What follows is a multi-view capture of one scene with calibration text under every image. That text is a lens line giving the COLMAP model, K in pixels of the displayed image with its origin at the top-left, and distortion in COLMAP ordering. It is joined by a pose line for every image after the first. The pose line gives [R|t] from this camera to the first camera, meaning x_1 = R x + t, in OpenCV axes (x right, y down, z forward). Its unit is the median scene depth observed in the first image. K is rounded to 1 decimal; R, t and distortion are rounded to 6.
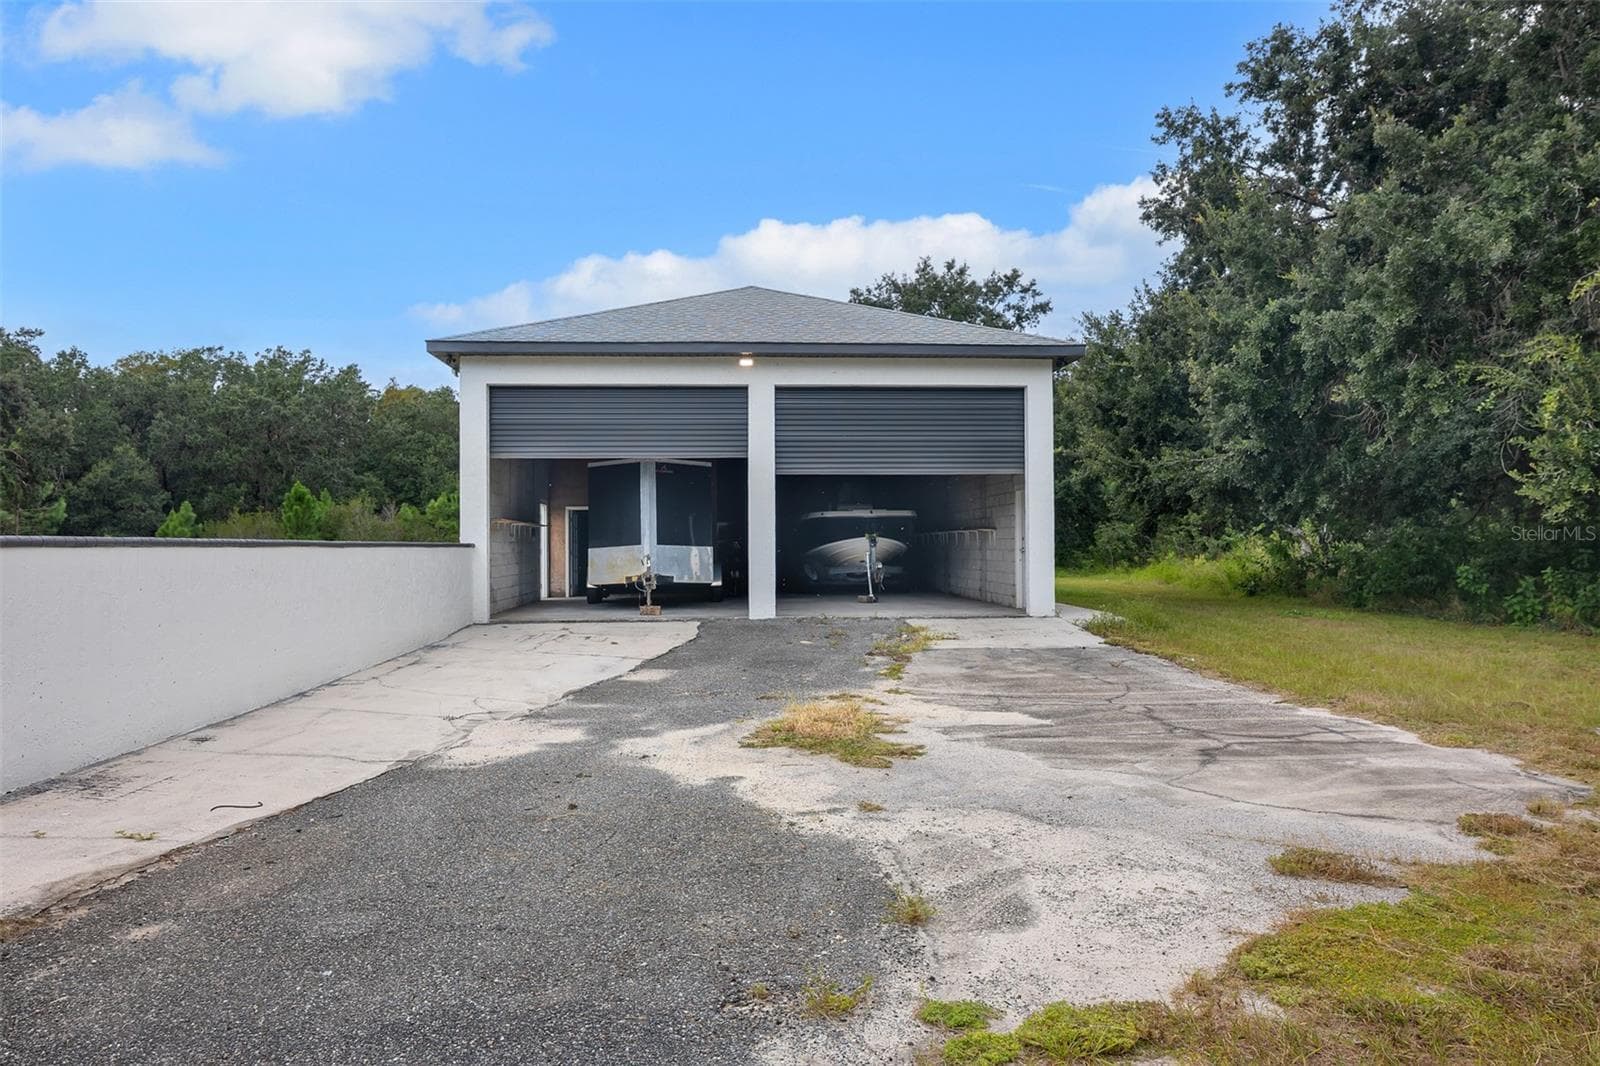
lens RADIAL K [[1067.5, 0, 800.0], [0, 1067.5, 533.0], [0, 0, 1]] dist [-0.005064, 0.000362]
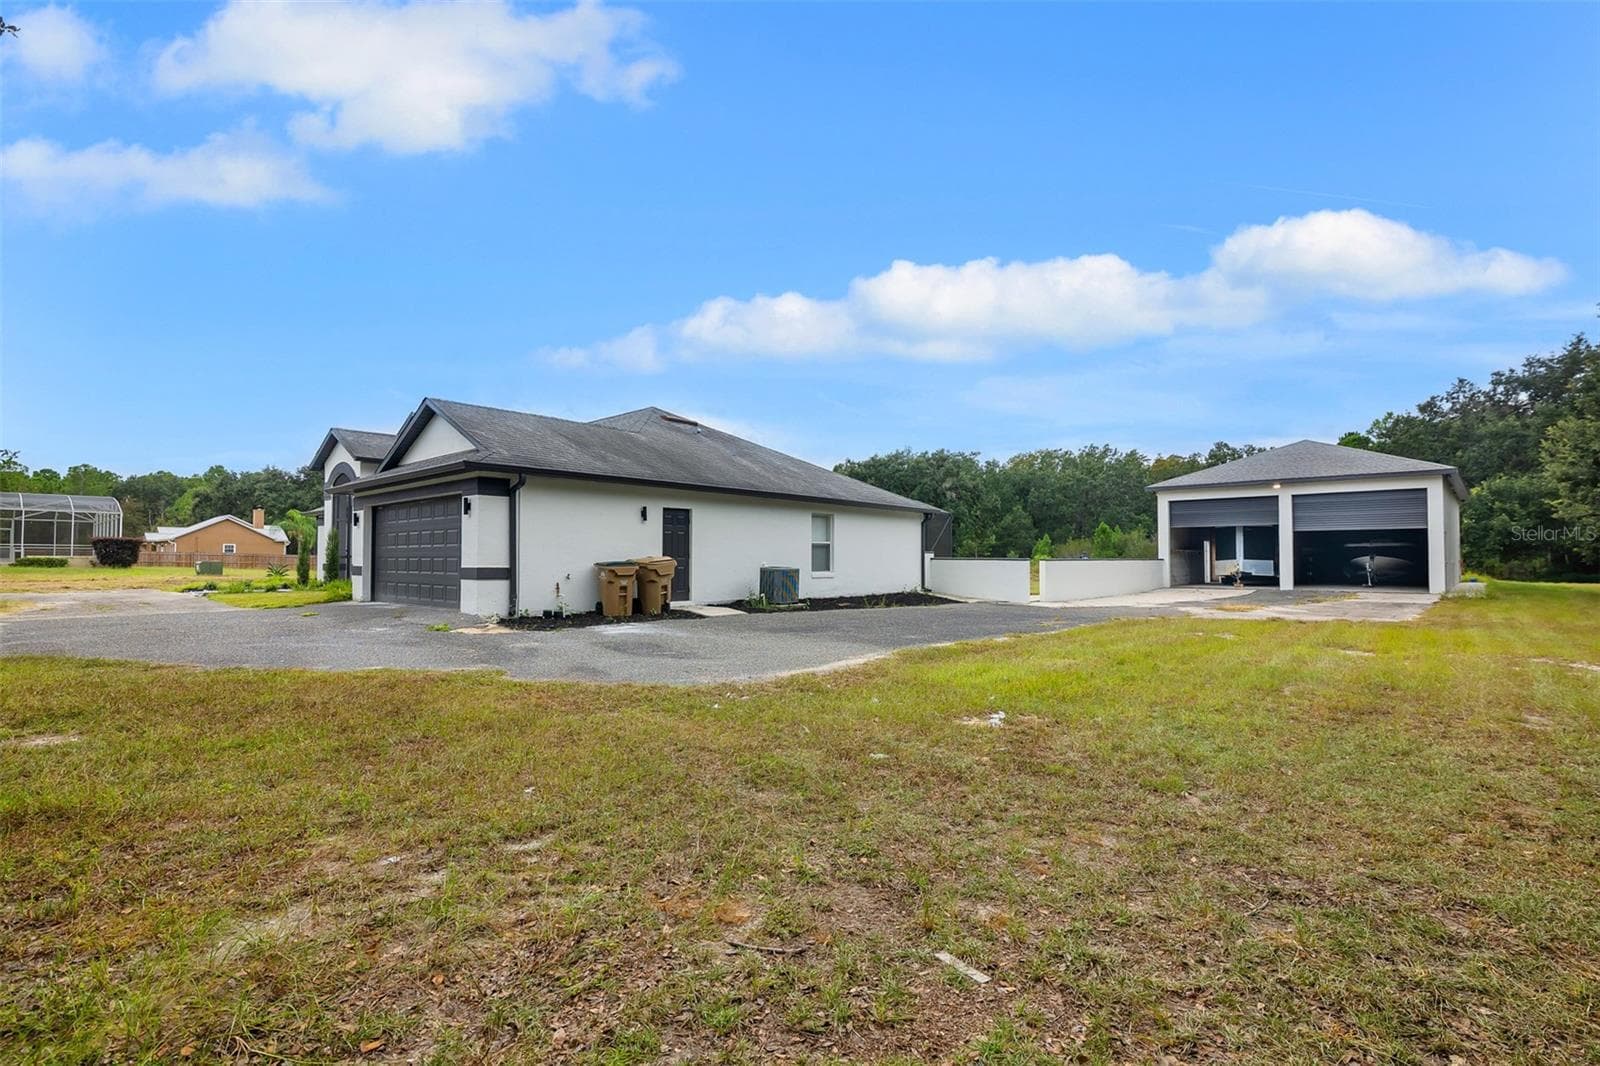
lens RADIAL K [[722.7, 0, 790.7], [0, 722.7, 539.6], [0, 0, 1]] dist [-0.018434, 0.001187]
pose [[0.659930, -0.013658, -0.751203, 0.365957], [0.005784, 0.999897, -0.013098, -0.016760], [0.751305, 0.004299, 0.659941, -0.765686]]
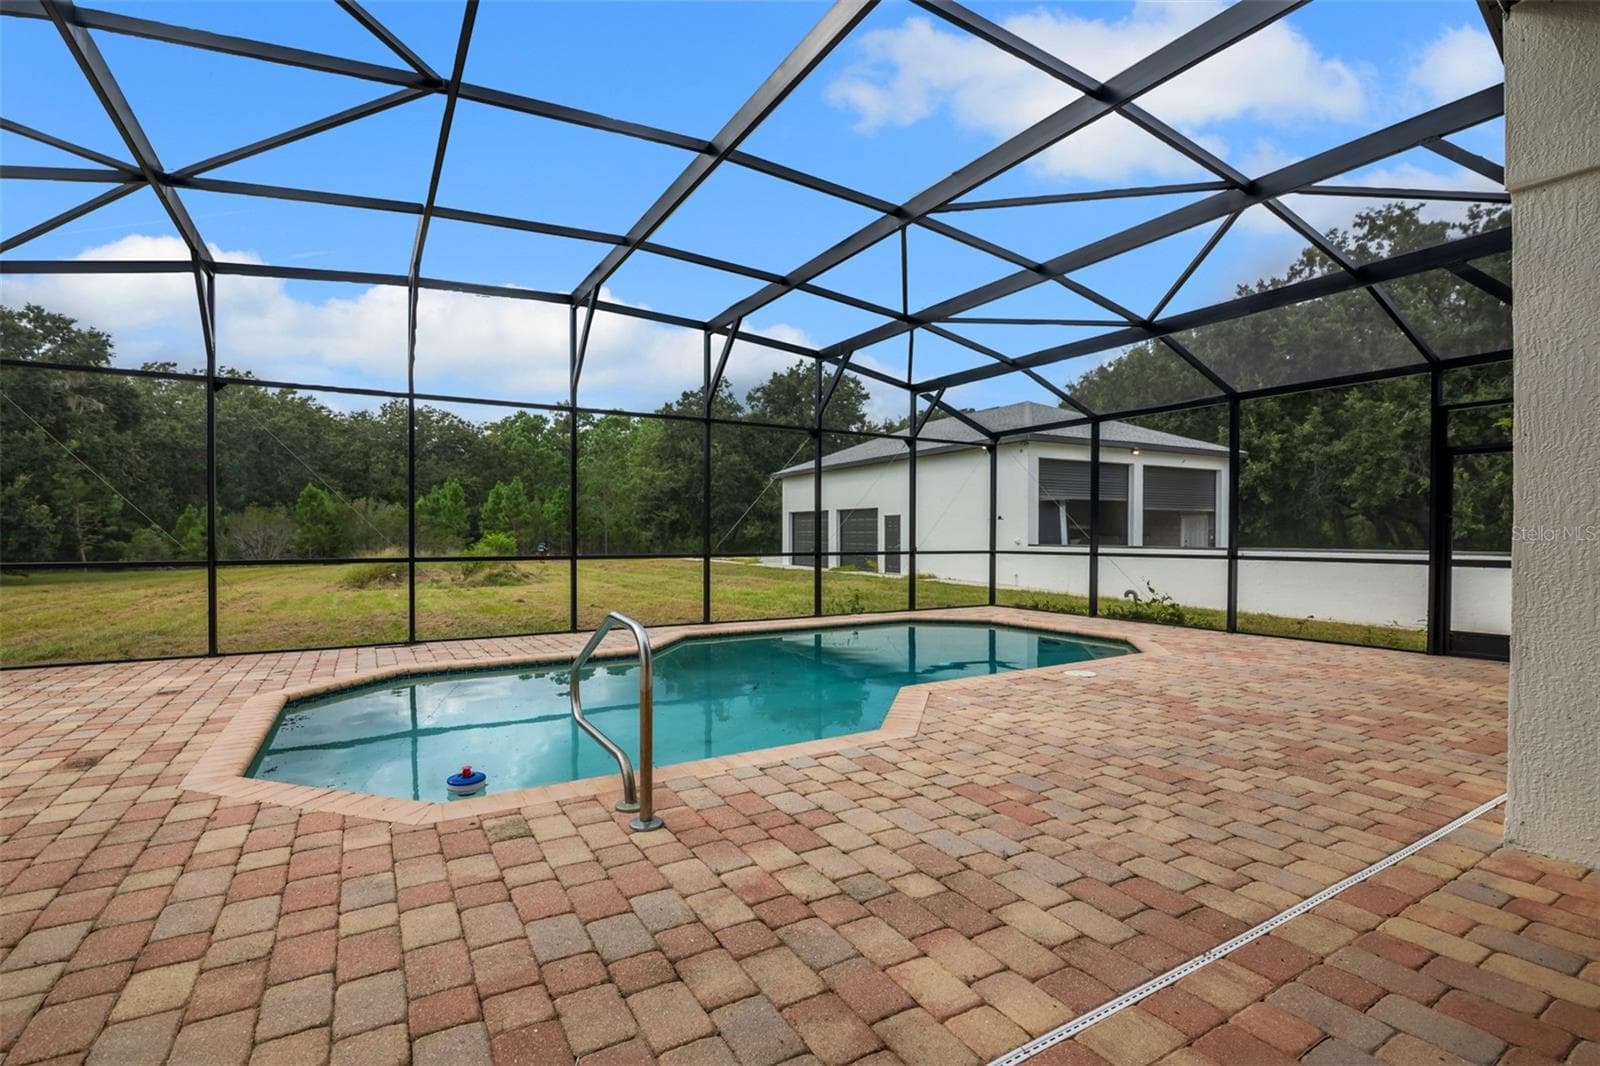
lens RADIAL K [[725.8, 0, 800.0], [0, 725.8, 533.0], [0, 0, 1]] dist [-0.048231, 0.000381]
pose [[0.915660, 0.005274, 0.401919, -0.913908], [-0.010363, 0.999891, 0.010488, -0.016871], [-0.401820, -0.013769, 0.915615, 0.035663]]
